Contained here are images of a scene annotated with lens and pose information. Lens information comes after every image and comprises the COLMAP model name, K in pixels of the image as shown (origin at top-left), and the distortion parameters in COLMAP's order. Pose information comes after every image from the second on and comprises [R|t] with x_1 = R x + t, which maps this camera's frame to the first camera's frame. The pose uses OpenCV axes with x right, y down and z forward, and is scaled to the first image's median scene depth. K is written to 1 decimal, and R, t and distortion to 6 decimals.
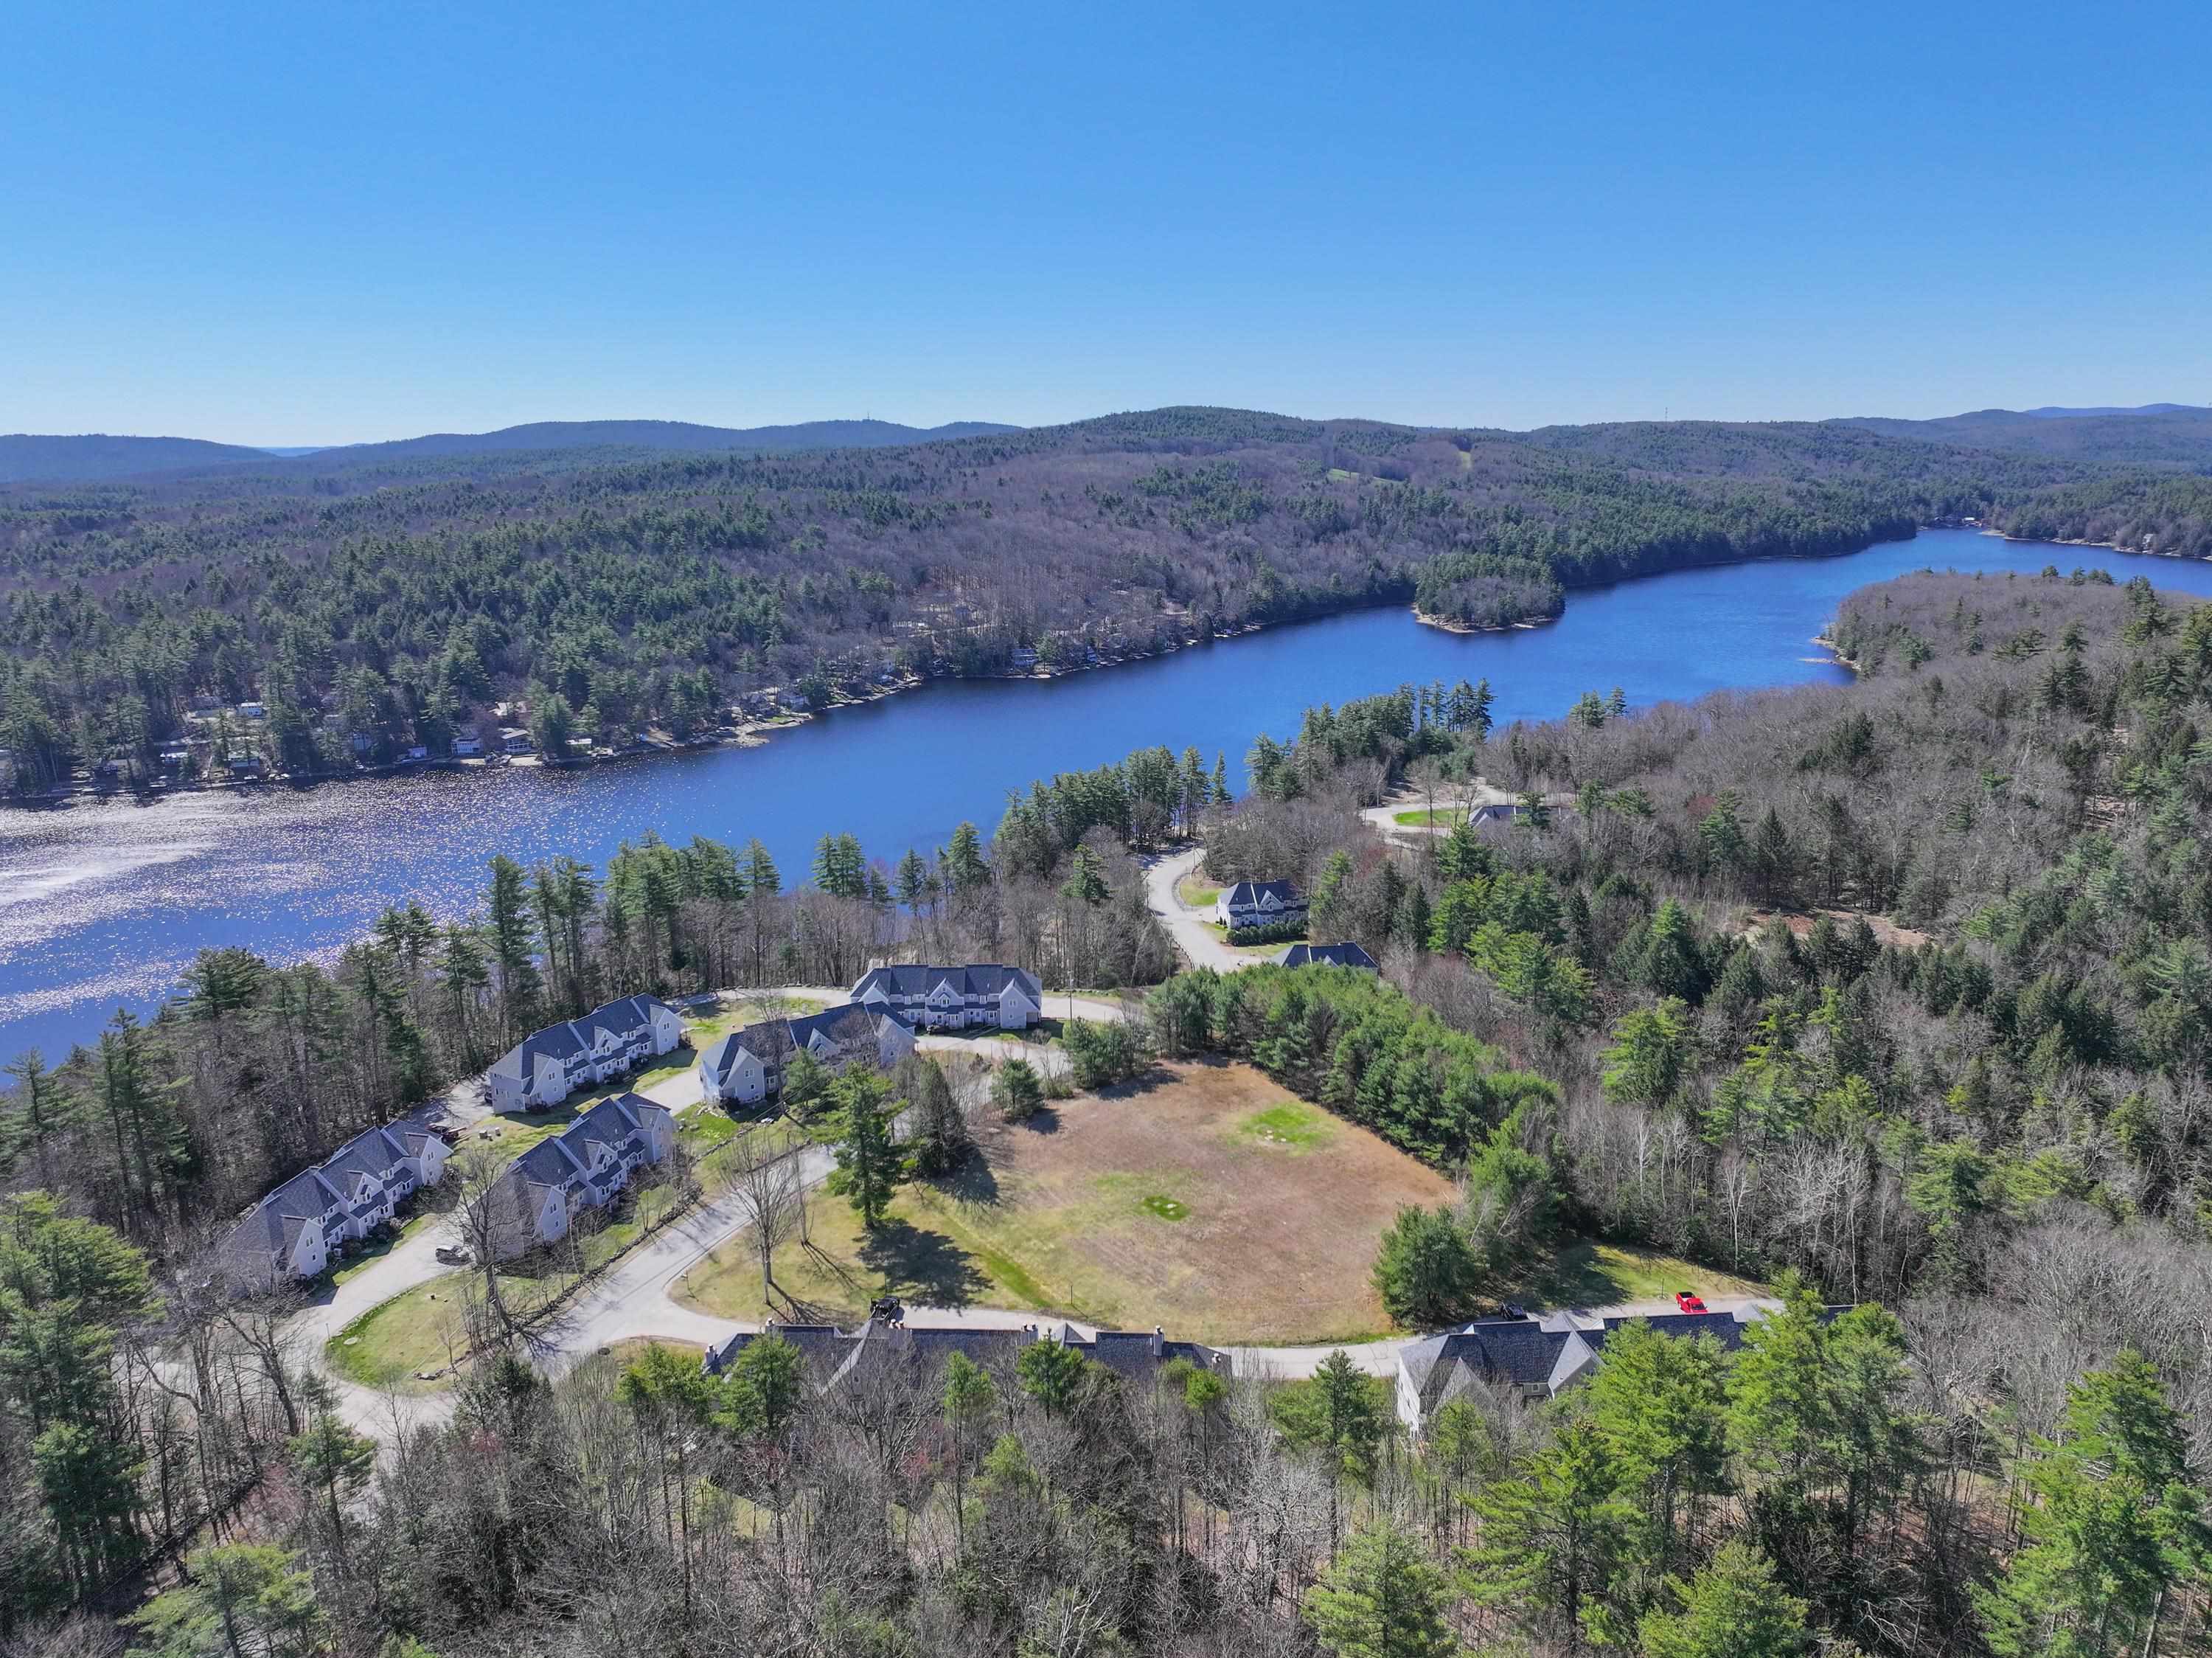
lens RADIAL K [[1545.9, 0, 1106.0], [0, 1545.9, 829.0], [0, 0, 1]] dist [0.002330, 0.003273]
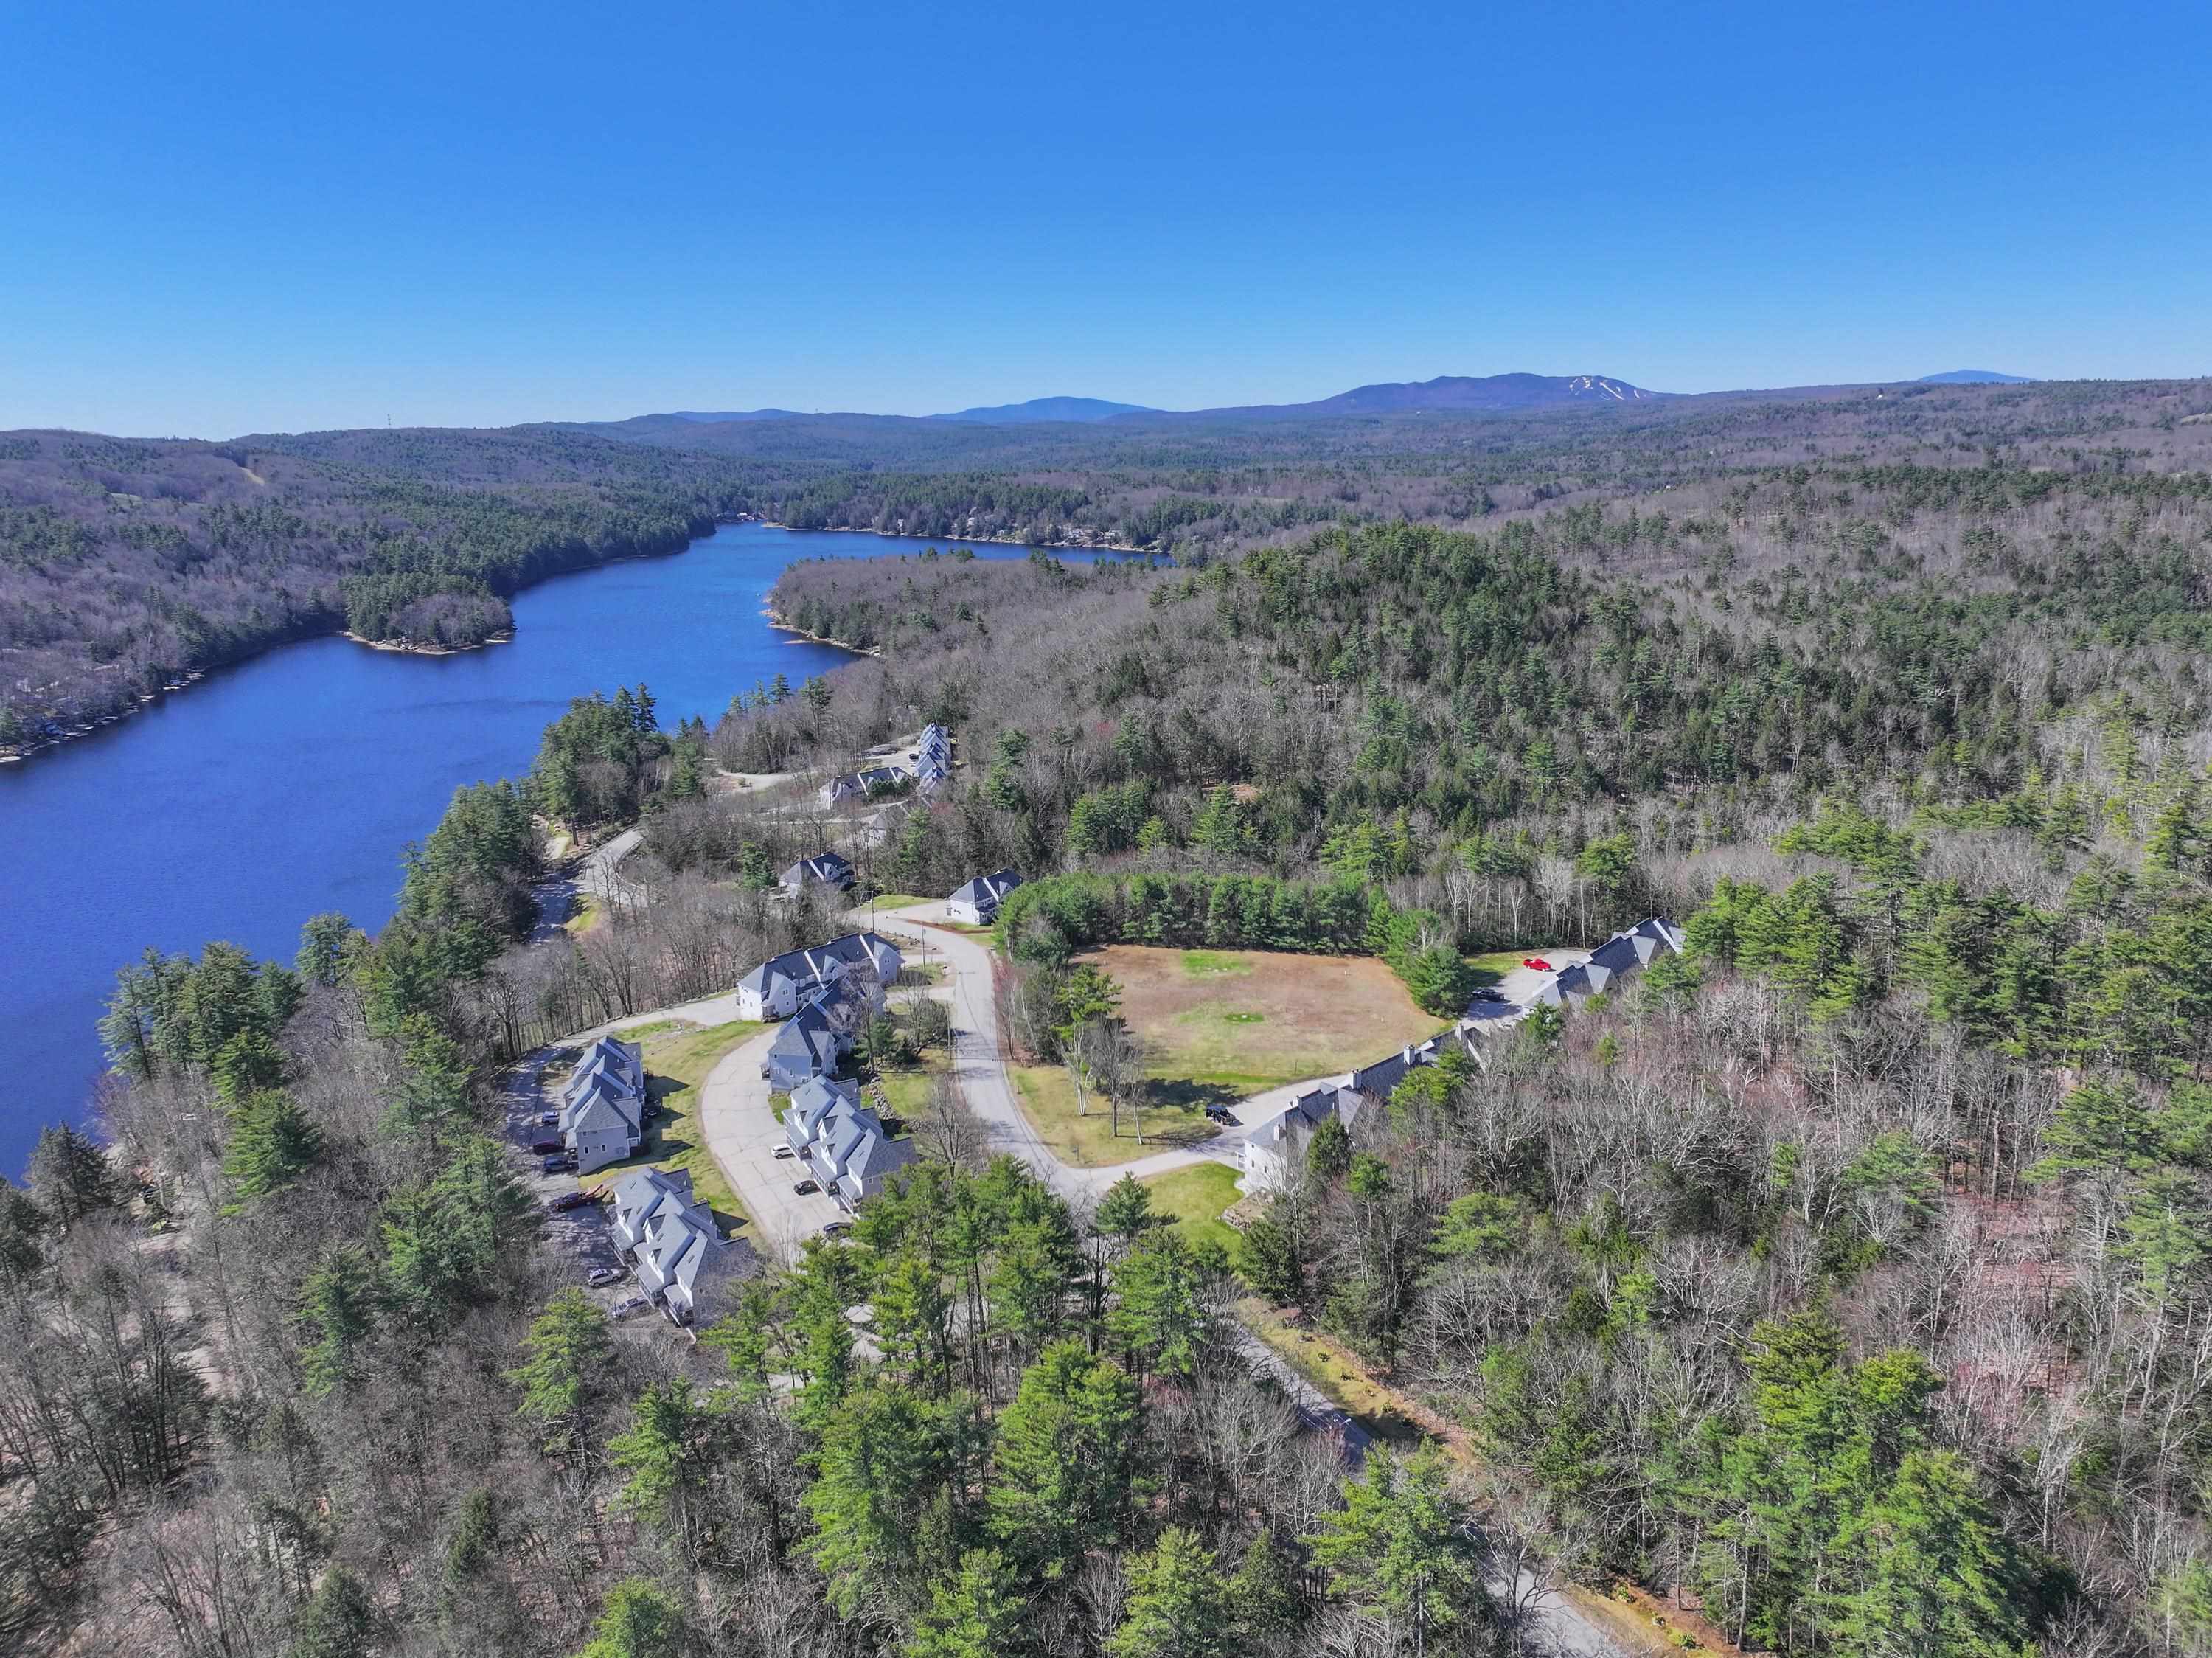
lens RADIAL K [[1605.1, 0, 1116.0], [0, 1605.1, 833.4], [0, 0, 1]] dist [-0.007129, 0.033470]
pose [[0.697046, -0.184894, 0.692778, -0.116525], [0.190885, 0.979166, 0.069266, -0.004668], [-0.691151, 0.083959, 0.717817, 0.003709]]
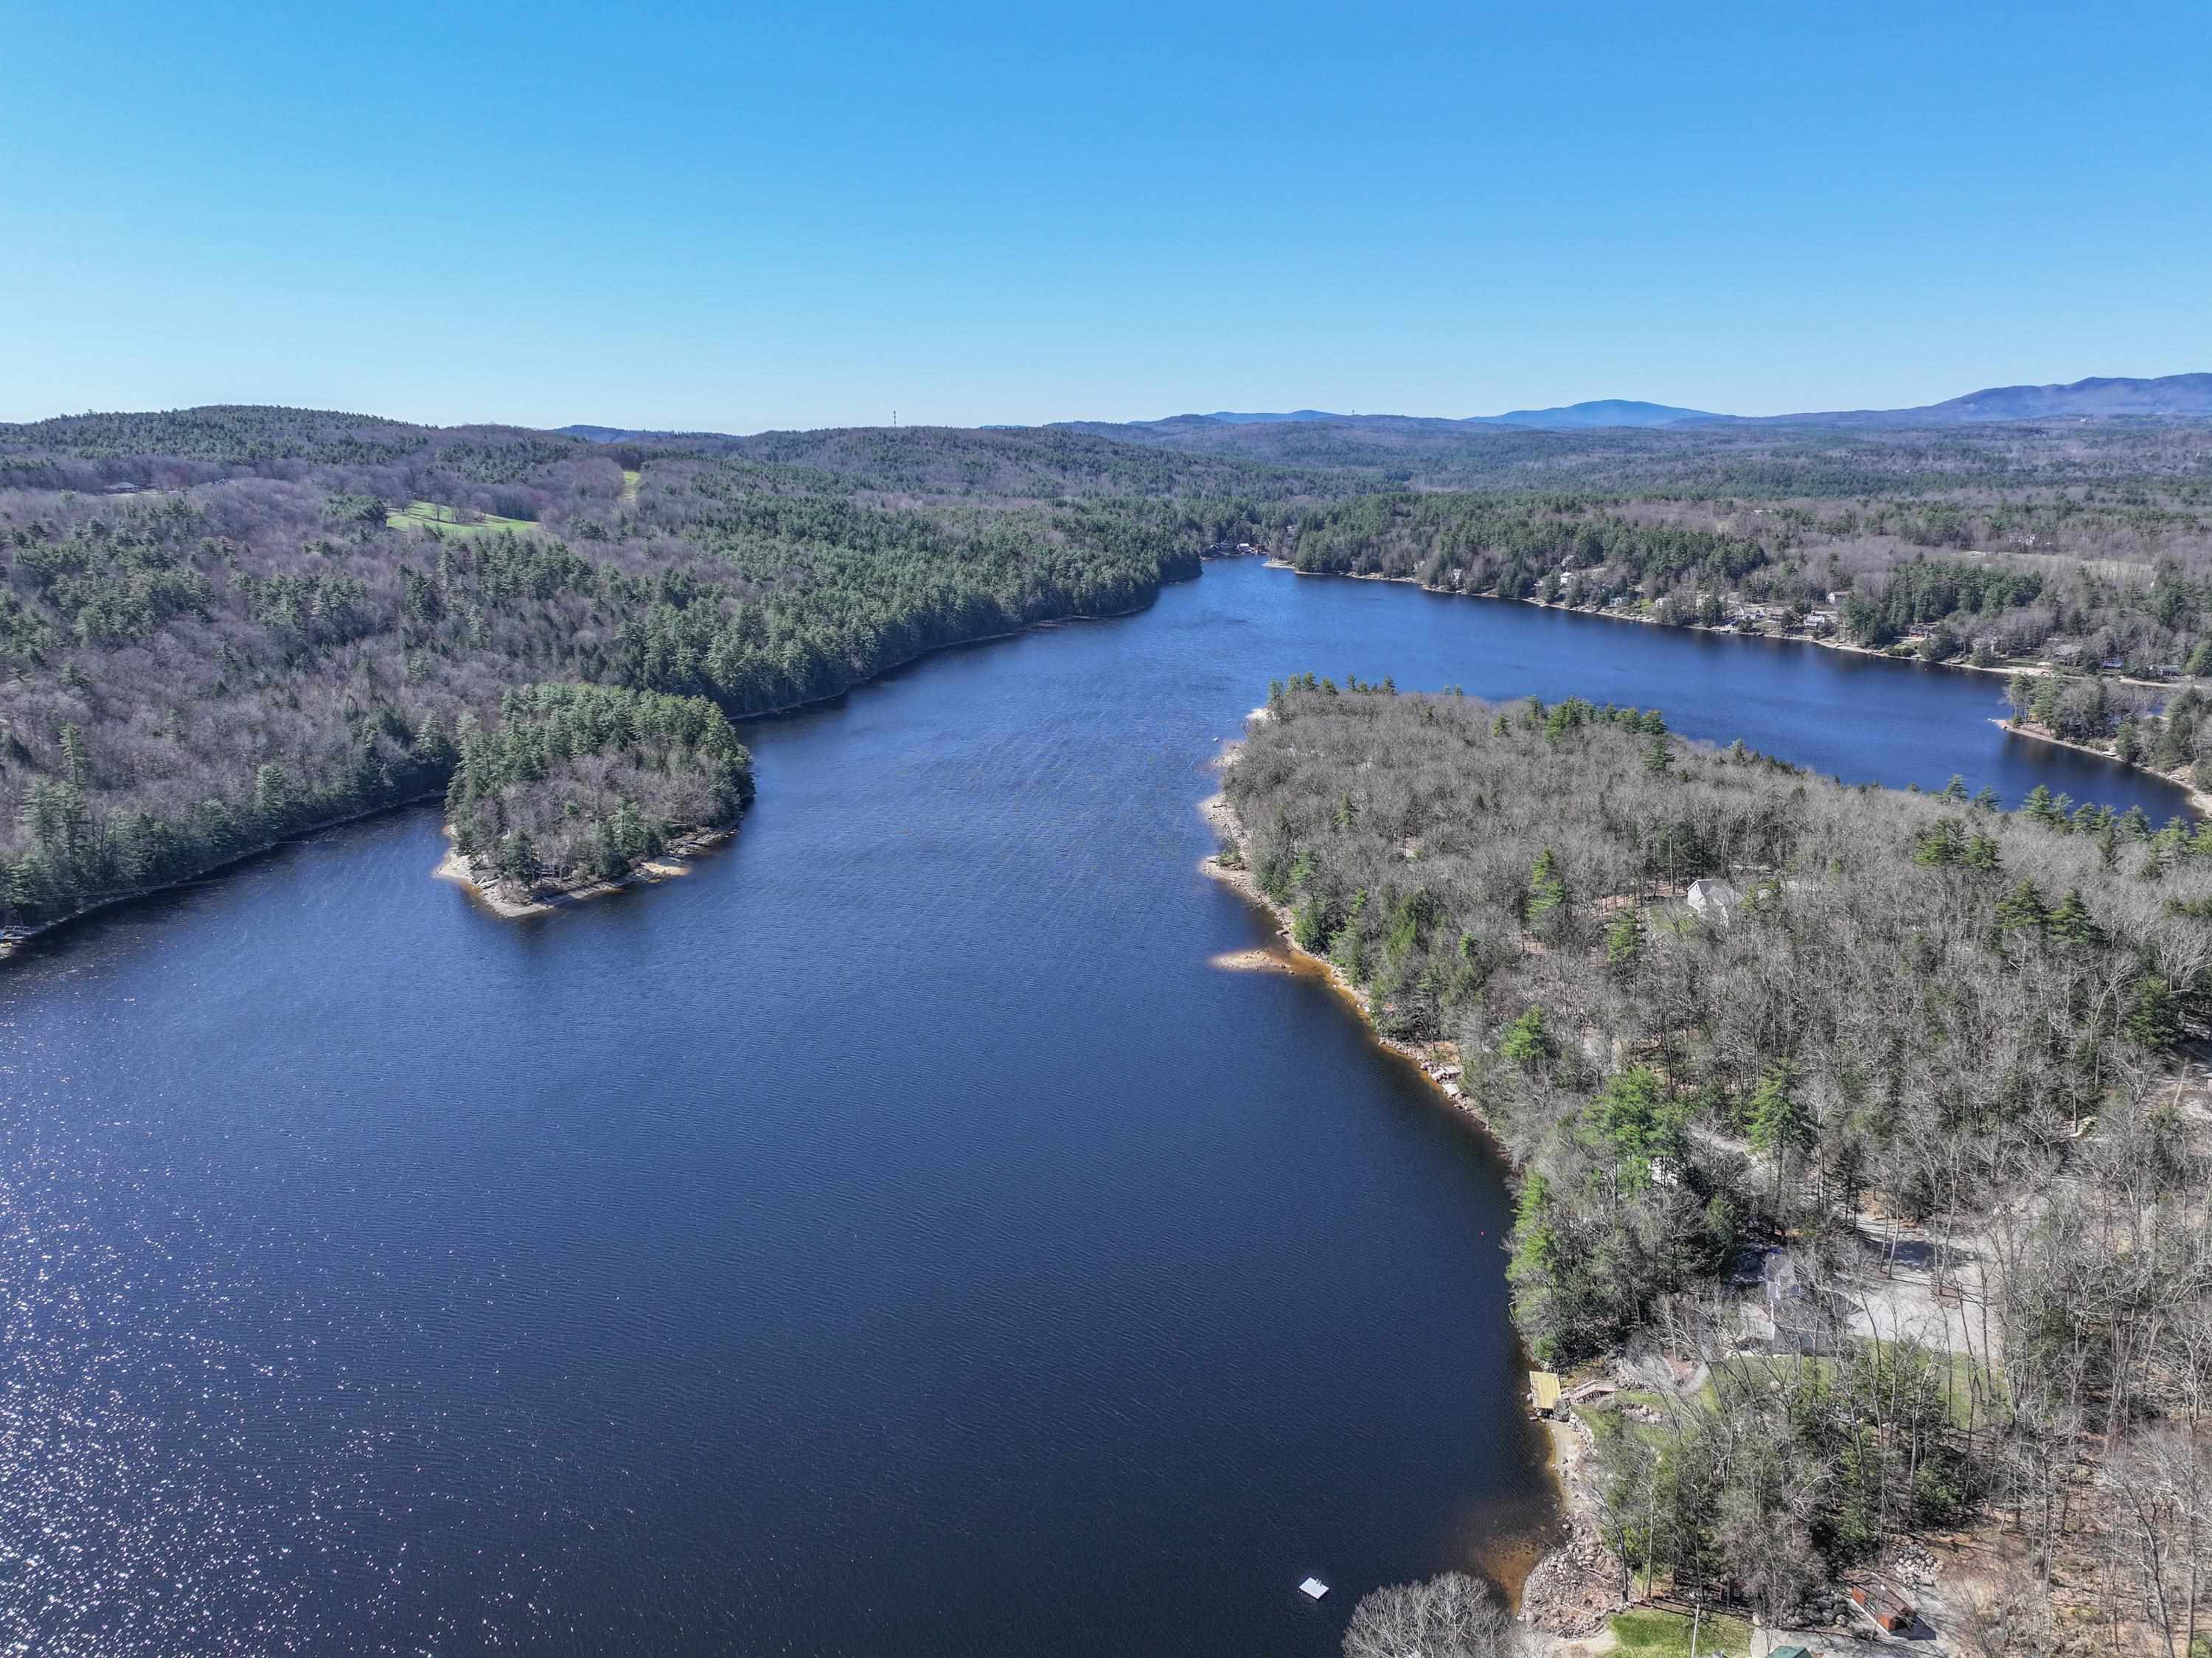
lens RADIAL K [[1545.9, 0, 1106.0], [0, 1545.9, 829.0], [0, 0, 1]] dist [0.002330, 0.003273]
pose [[0.892657, -0.112549, 0.436458, 0.115739], [0.112582, 0.993305, 0.025885, -0.088713], [-0.436449, 0.026032, 0.899352, 0.315839]]
